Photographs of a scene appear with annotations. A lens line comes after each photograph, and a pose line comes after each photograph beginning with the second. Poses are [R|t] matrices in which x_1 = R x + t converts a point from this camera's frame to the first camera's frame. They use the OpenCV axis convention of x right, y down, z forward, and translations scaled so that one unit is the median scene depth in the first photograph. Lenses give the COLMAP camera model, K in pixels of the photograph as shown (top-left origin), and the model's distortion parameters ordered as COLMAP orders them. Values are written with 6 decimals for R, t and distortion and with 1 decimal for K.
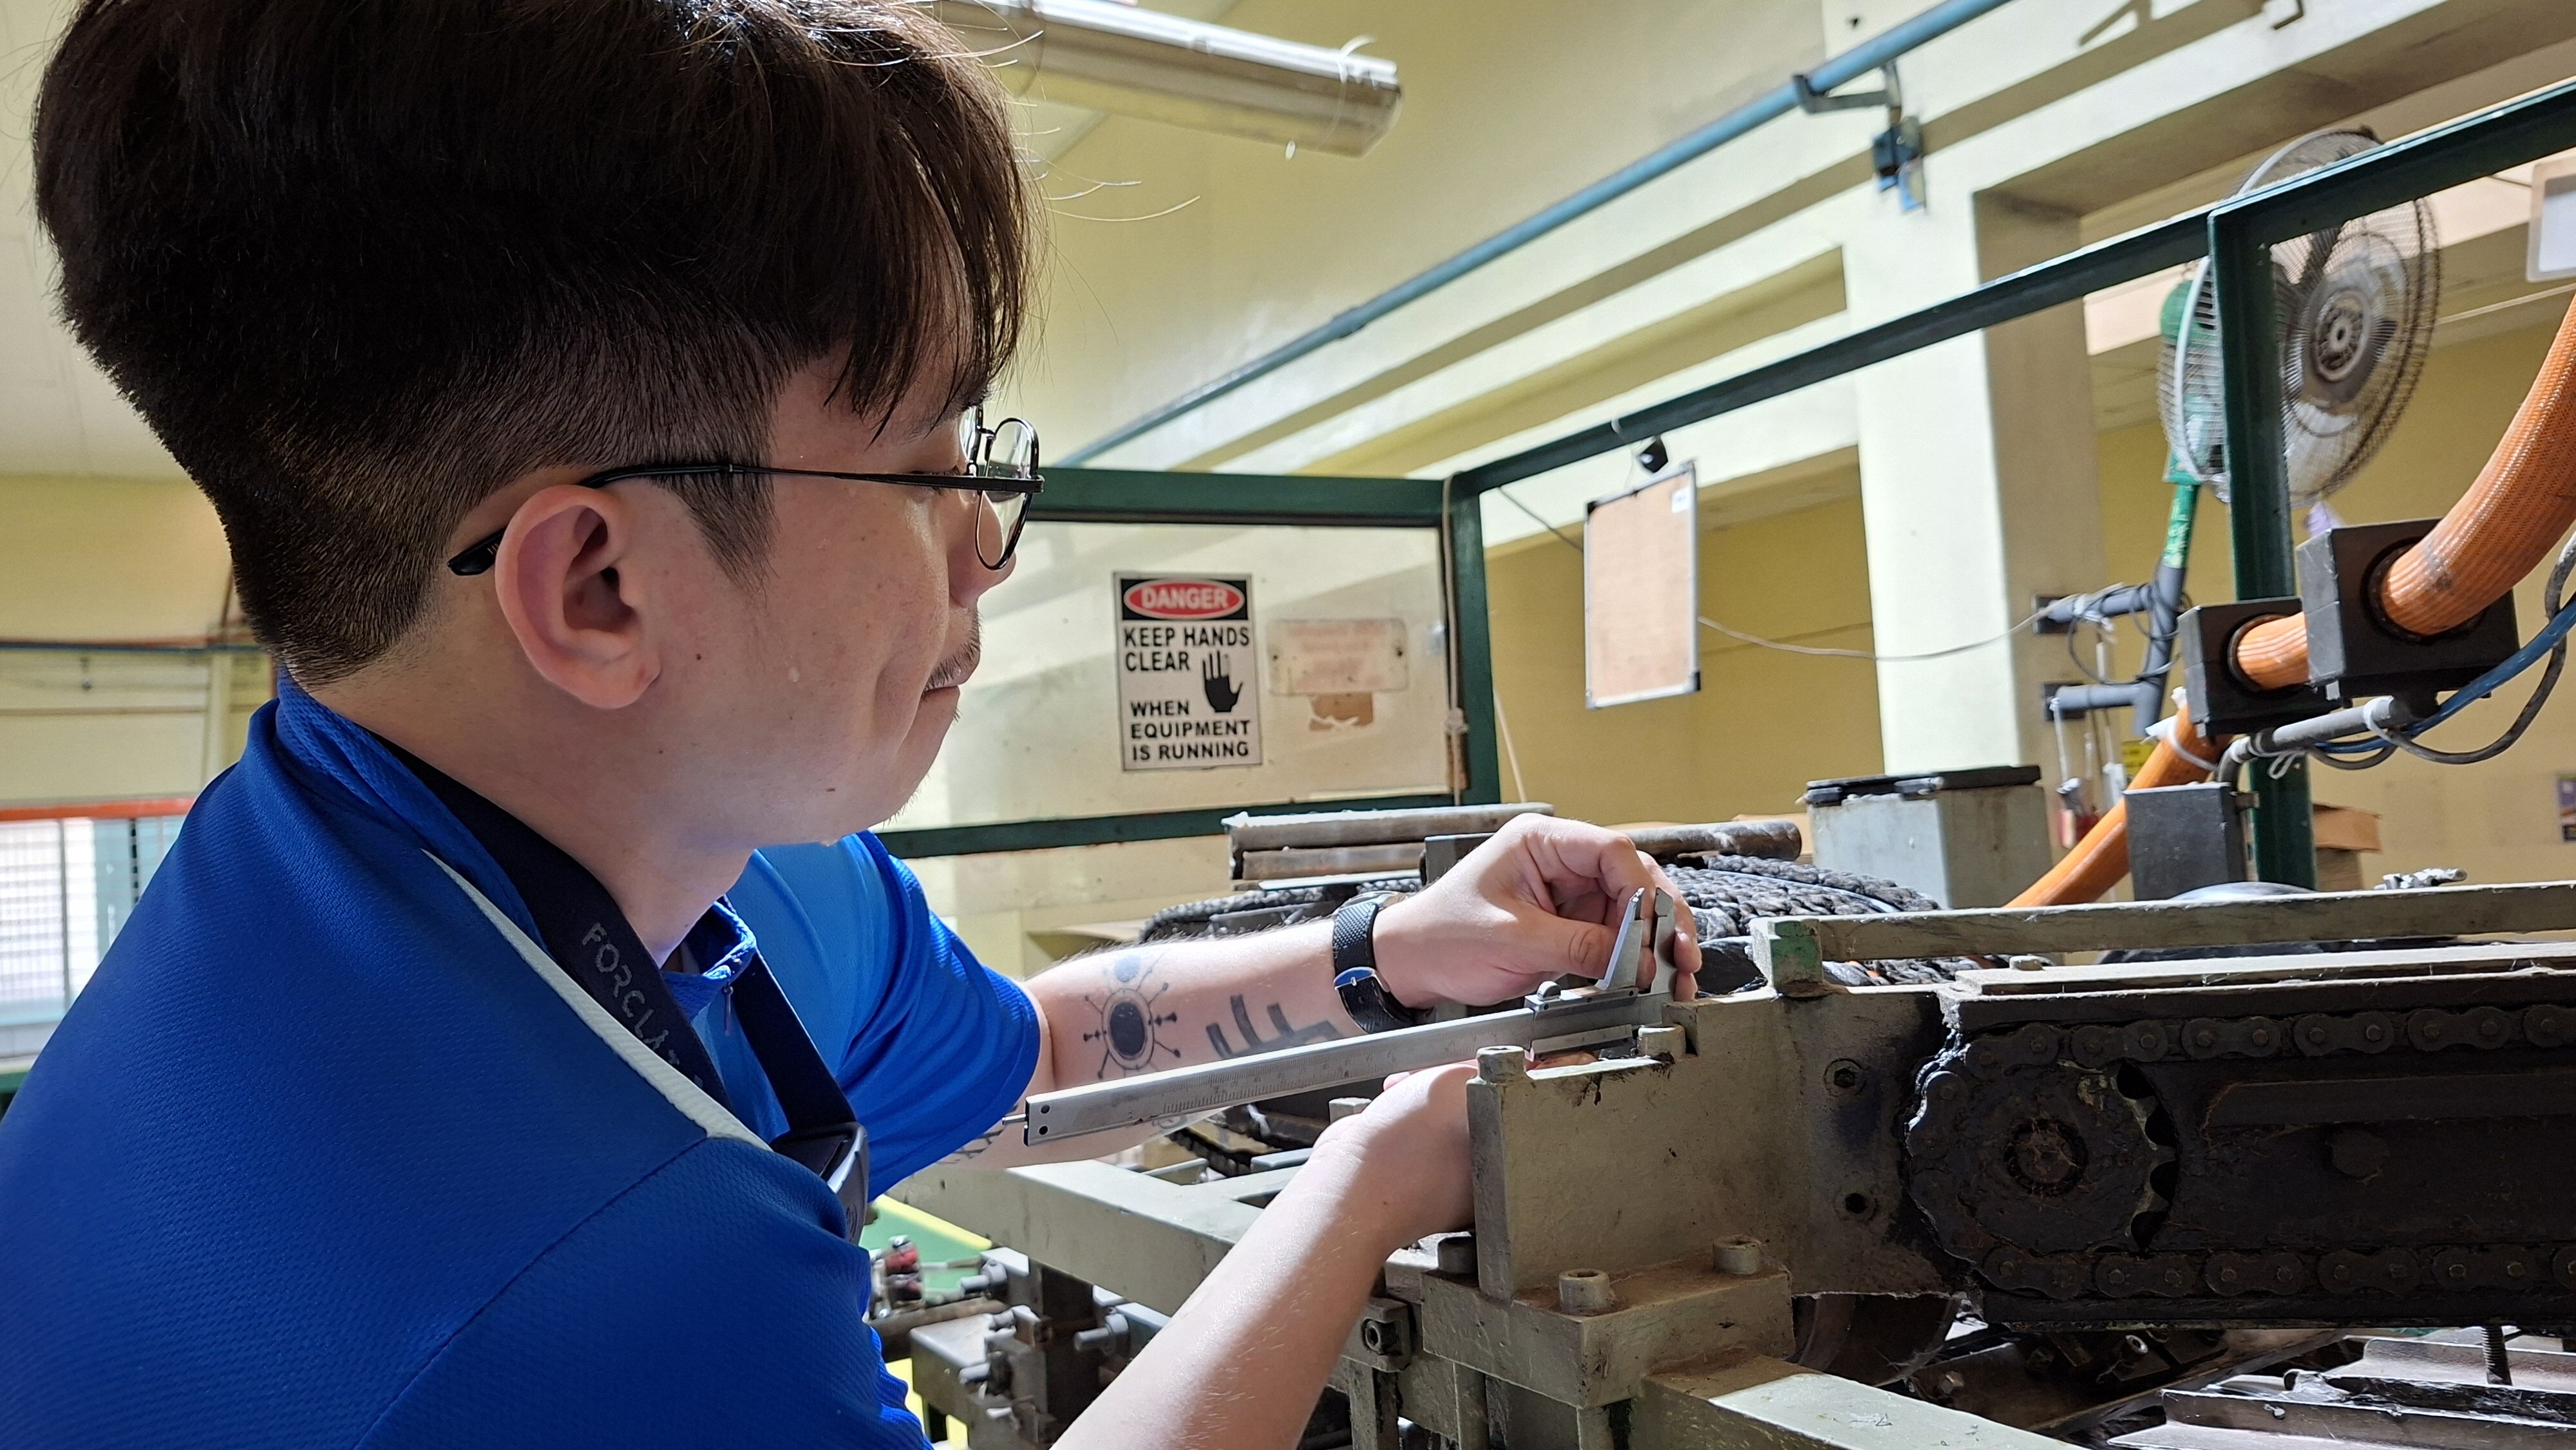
lens RADIAL K [[1785.0, 0, 1294.5], [0, 1785.0, 714.3], [0, 0, 1]] dist [0.114255, -0.197300]
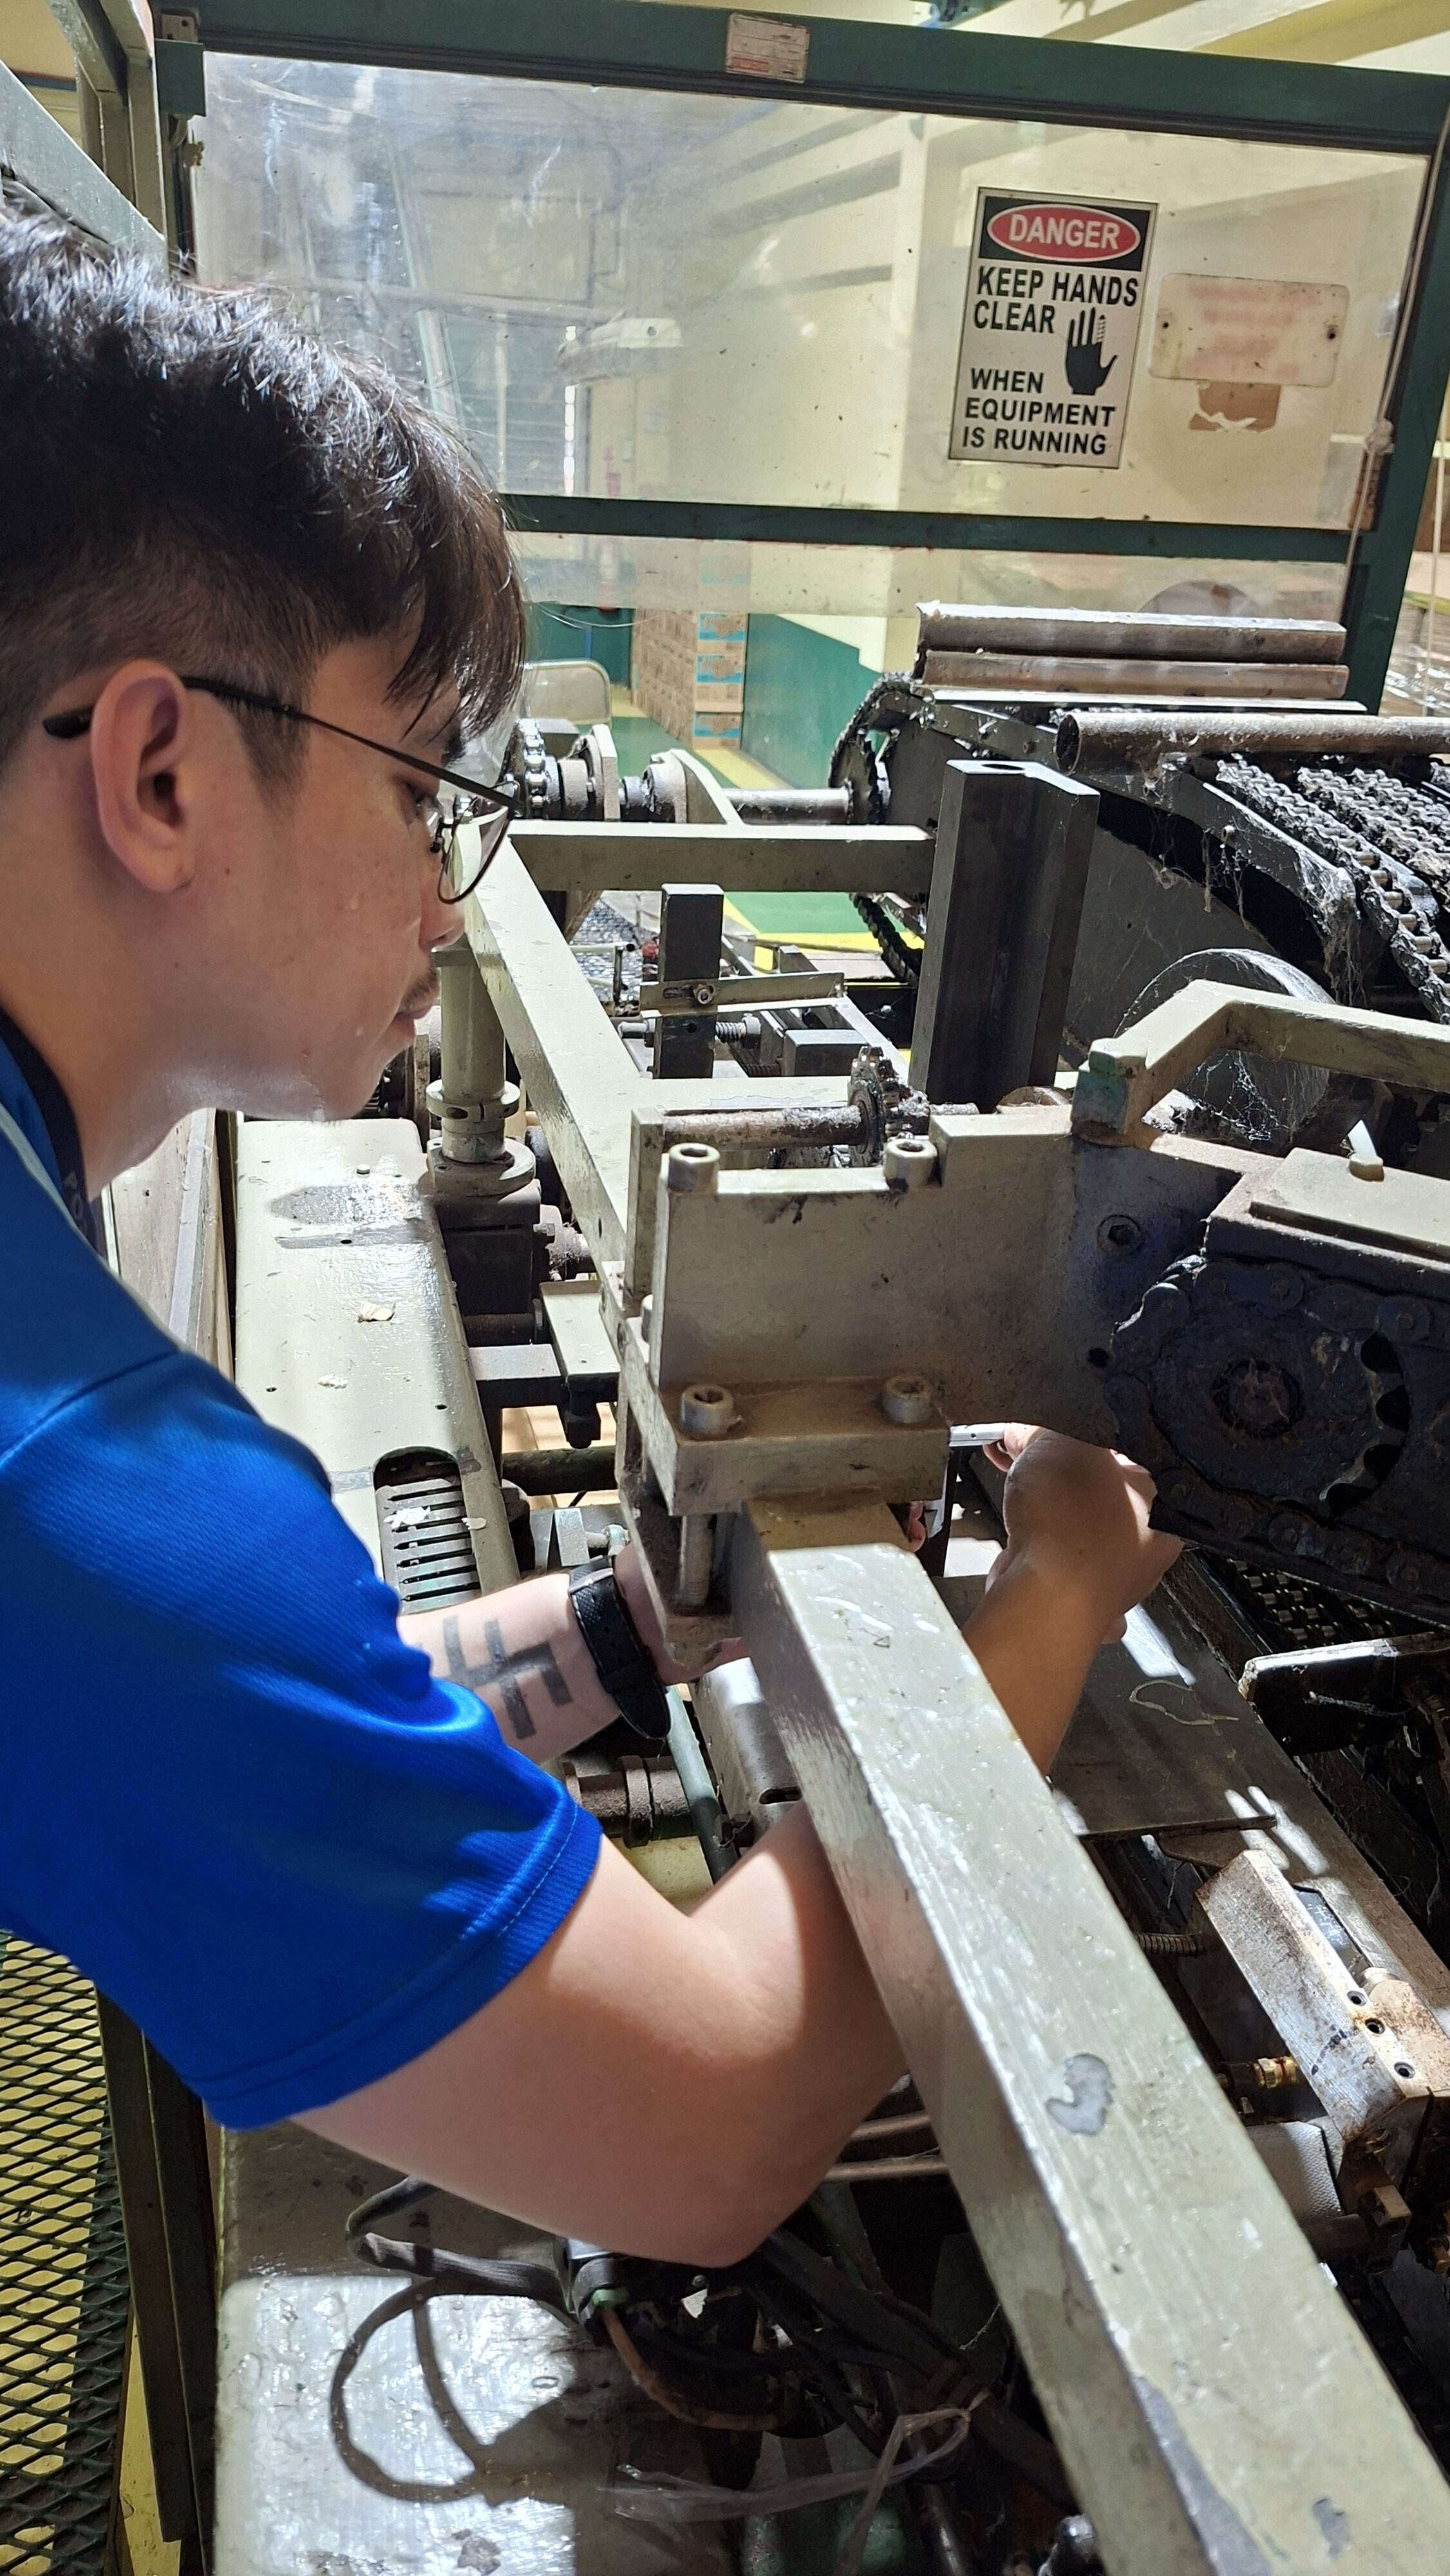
lens RADIAL K [[1795.5, 0, 729.2], [0, 1795.5, 1263.5], [0, 0, 1]] dist [0.106079, -0.183464]
pose [[0.942941, 0.241002, -0.229741, 0.098258], [-0.097937, 0.860225, 0.500421, -0.062068], [0.318232, -0.449367, 0.834744, 0.058906]]
